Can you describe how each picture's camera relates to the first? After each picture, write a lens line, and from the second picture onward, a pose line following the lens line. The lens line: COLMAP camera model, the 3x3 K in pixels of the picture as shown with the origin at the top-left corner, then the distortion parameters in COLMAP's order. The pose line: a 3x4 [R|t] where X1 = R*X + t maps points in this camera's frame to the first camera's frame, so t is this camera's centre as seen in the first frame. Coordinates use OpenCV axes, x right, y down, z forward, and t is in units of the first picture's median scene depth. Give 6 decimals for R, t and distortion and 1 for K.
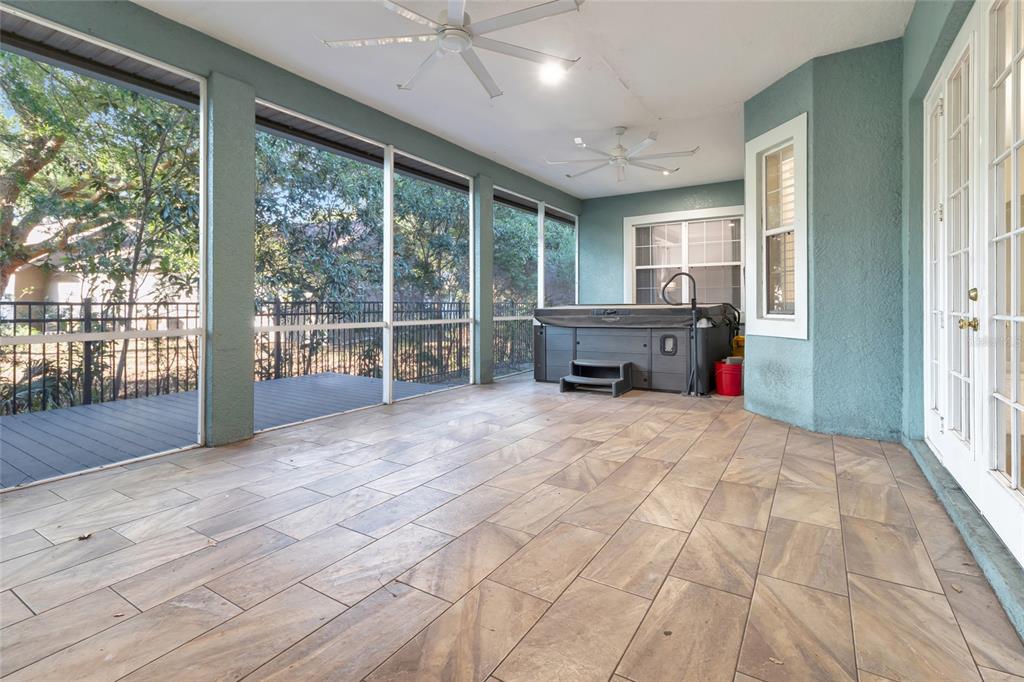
lens RADIAL K [[472.7, 0, 528.1], [0, 472.7, 304.8], [0, 0, 1]] dist [0.005148, 0.001062]
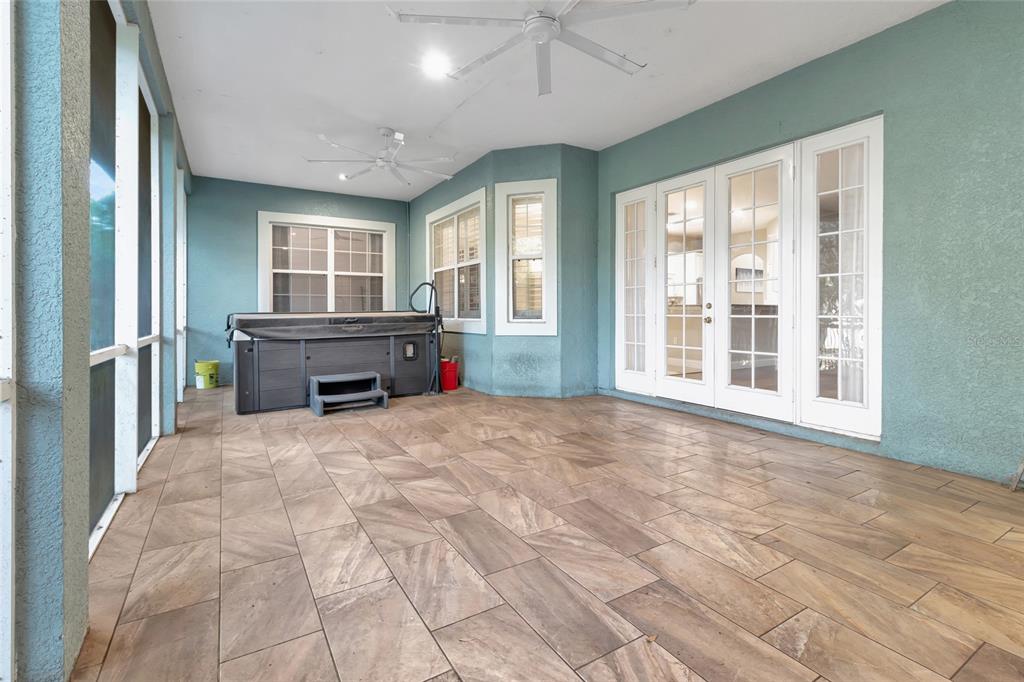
lens RADIAL K [[472.7, 0, 508.7], [0, 472.7, 311.1], [0, 0, 1]] dist [0.005148, 0.001062]
pose [[0.465942, 0.000549, 0.884815, -0.756502], [0.005880, 0.999976, -0.003716, 0.003473], [-0.884796, 0.006934, 0.465927, 0.458430]]
